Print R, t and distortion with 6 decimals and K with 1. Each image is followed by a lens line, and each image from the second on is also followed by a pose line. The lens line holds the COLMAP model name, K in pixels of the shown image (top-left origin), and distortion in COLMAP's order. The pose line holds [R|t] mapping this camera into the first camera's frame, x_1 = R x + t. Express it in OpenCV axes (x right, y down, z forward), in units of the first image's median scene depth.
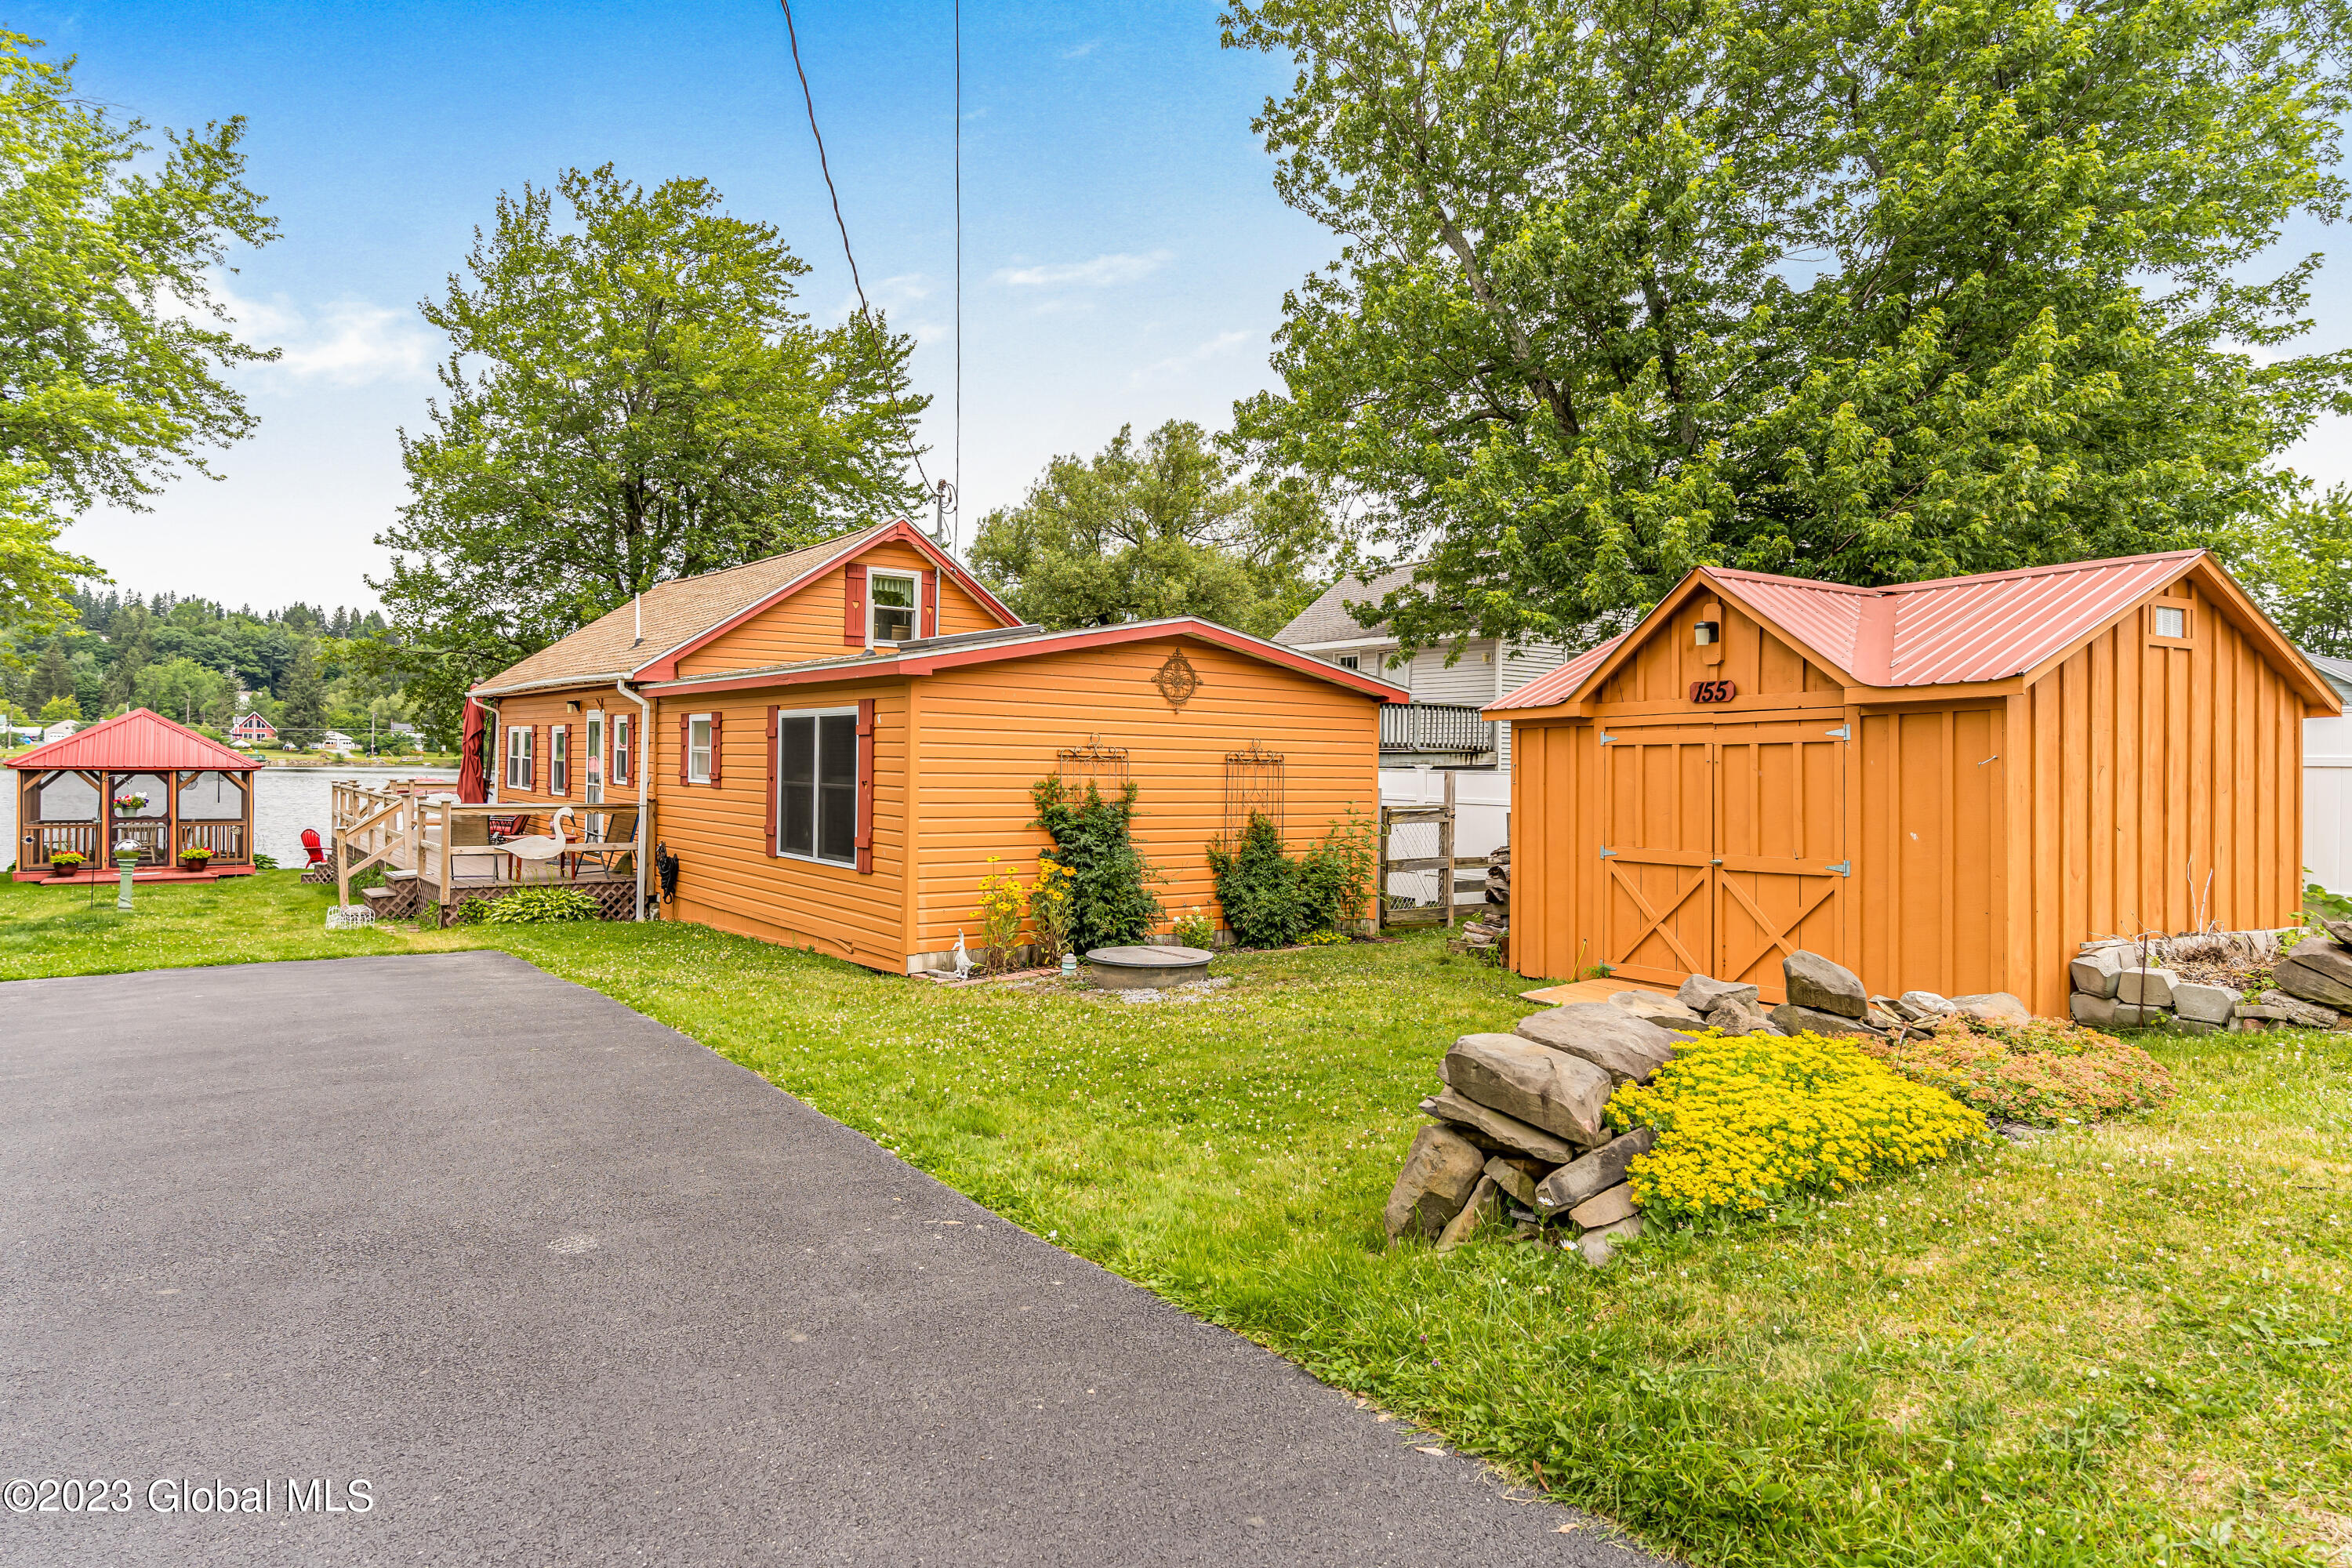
lens RADIAL K [[1344.0, 0, 1172.4], [0, 1344.0, 765.3], [0, 0, 1]] dist [-0.002400, -0.000340]
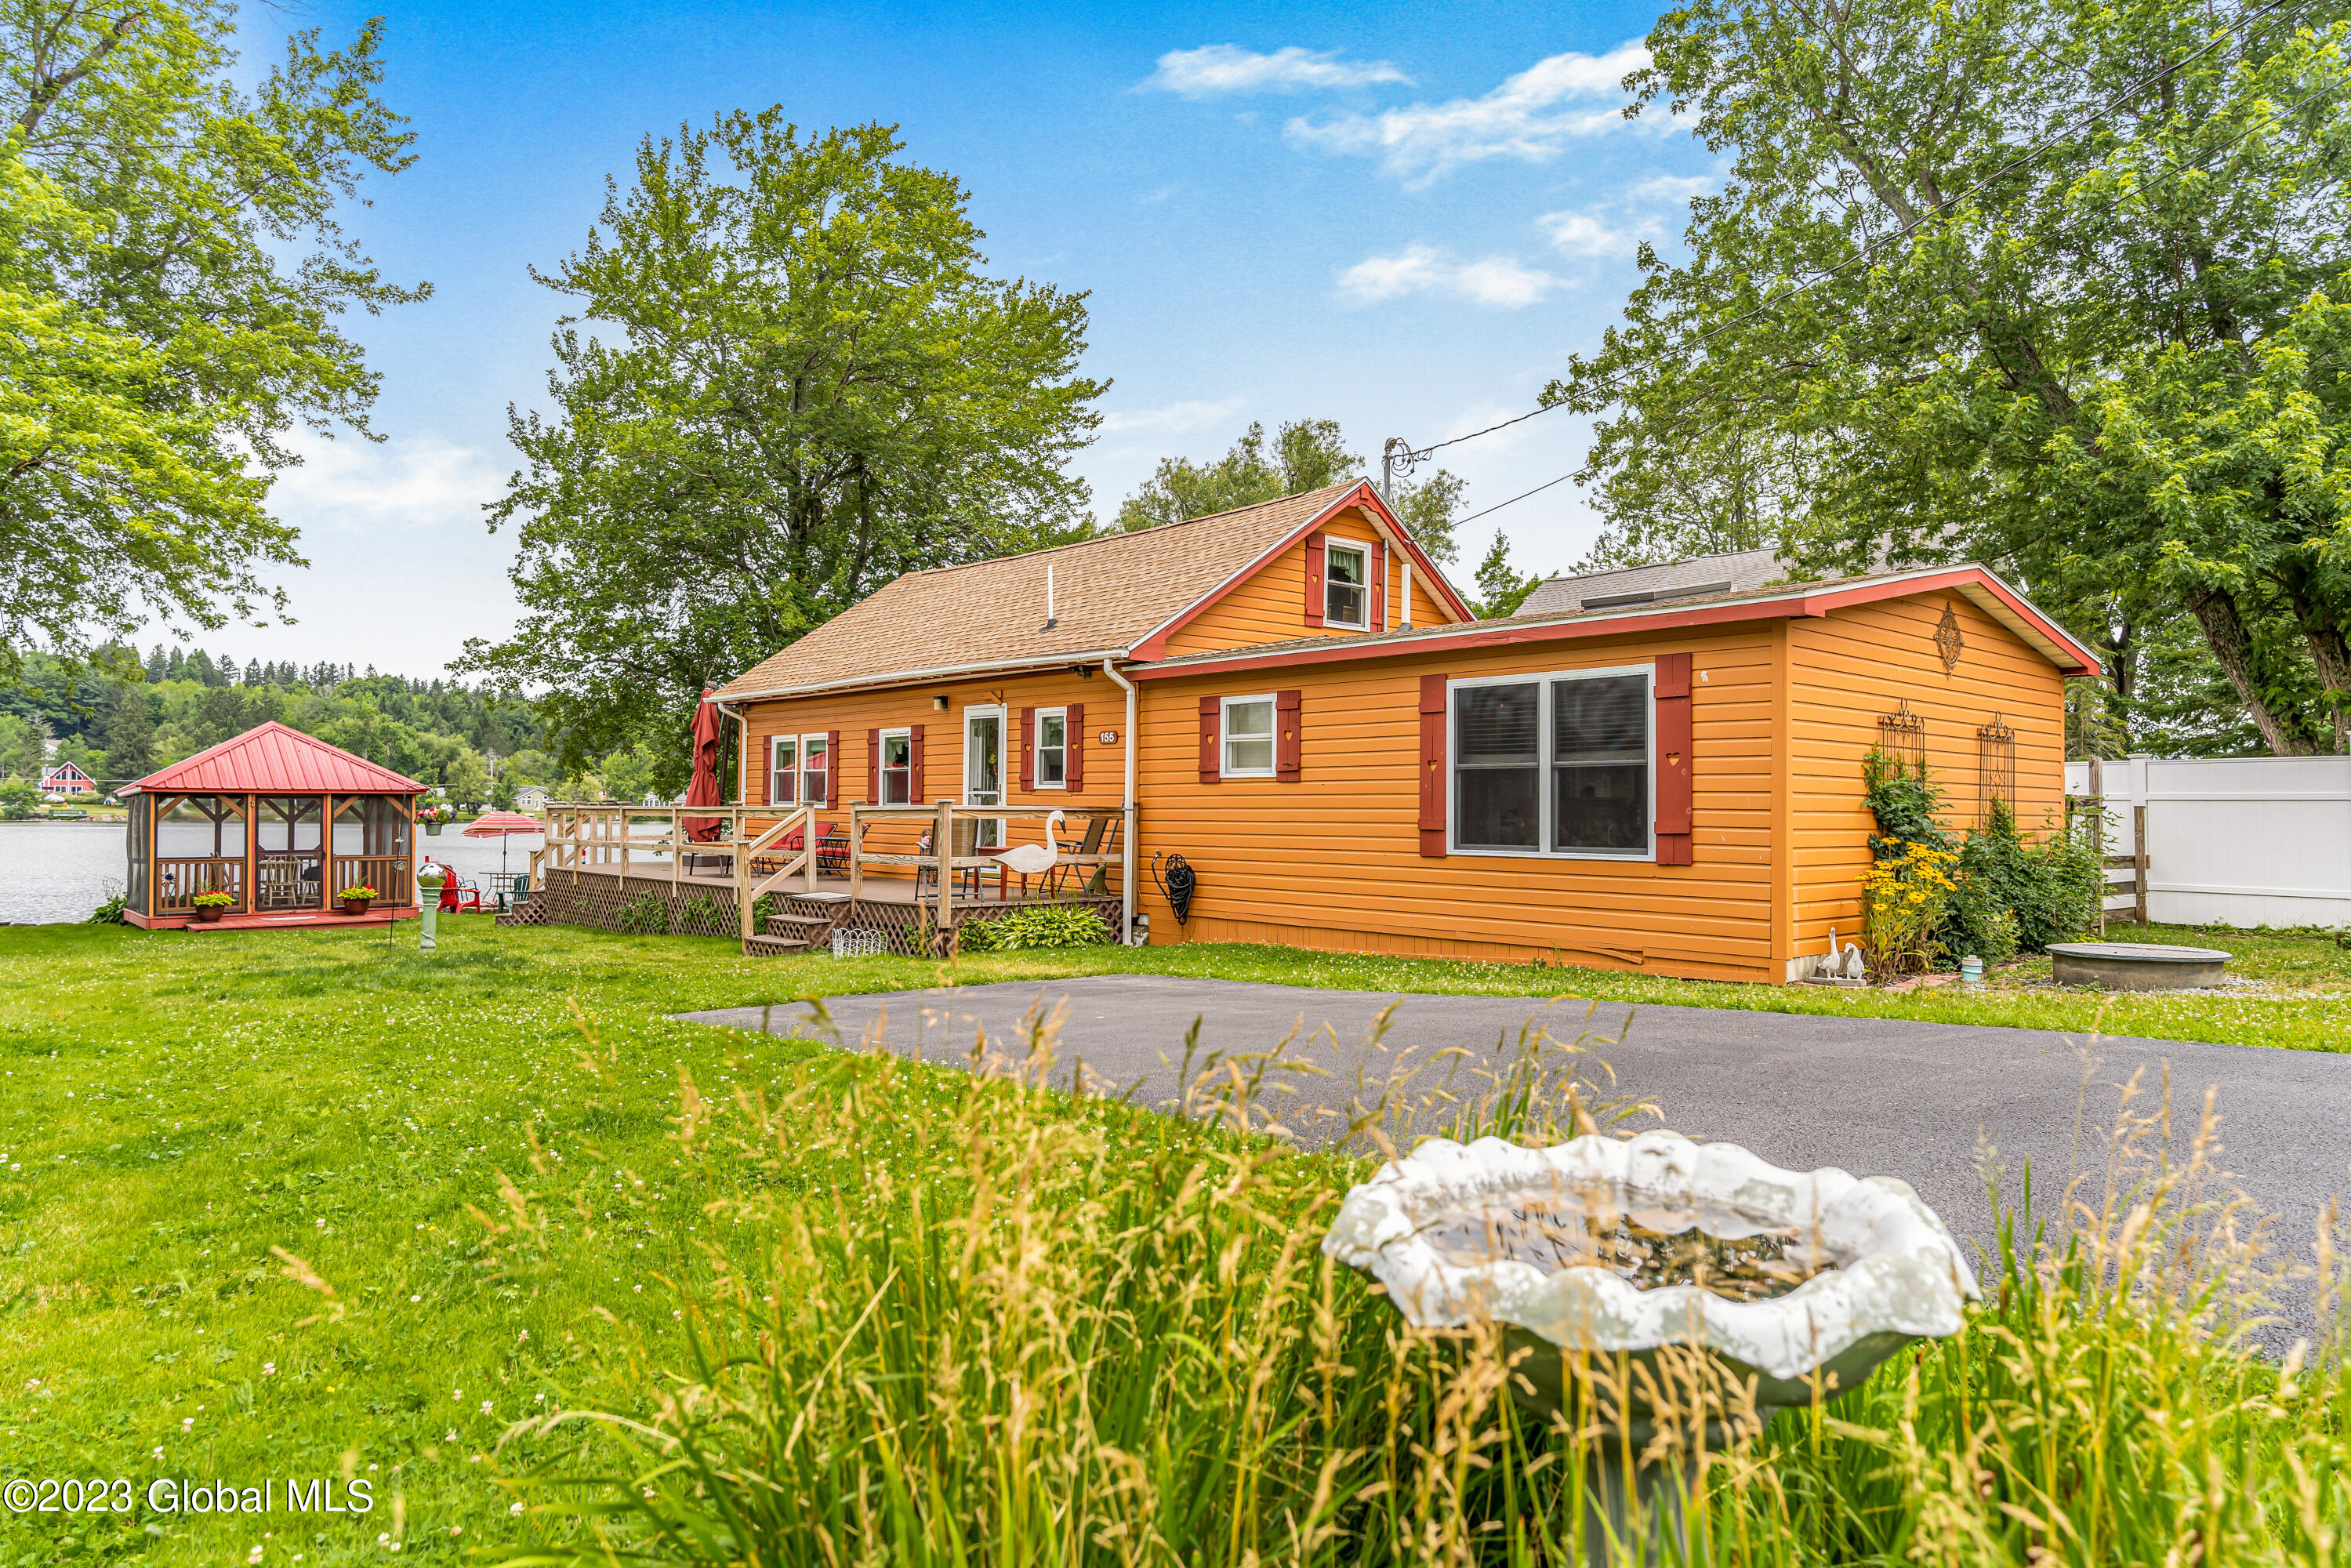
lens RADIAL K [[1424.9, 0, 1175.5], [0, 1424.9, 784.0], [0, 0, 1]] dist [0.004356, 0.000168]
pose [[0.996691, -0.007390, 0.080952, -0.297317], [0.009289, 0.999690, -0.023101, 0.023642], [-0.080756, 0.023776, 0.996450, 0.074905]]
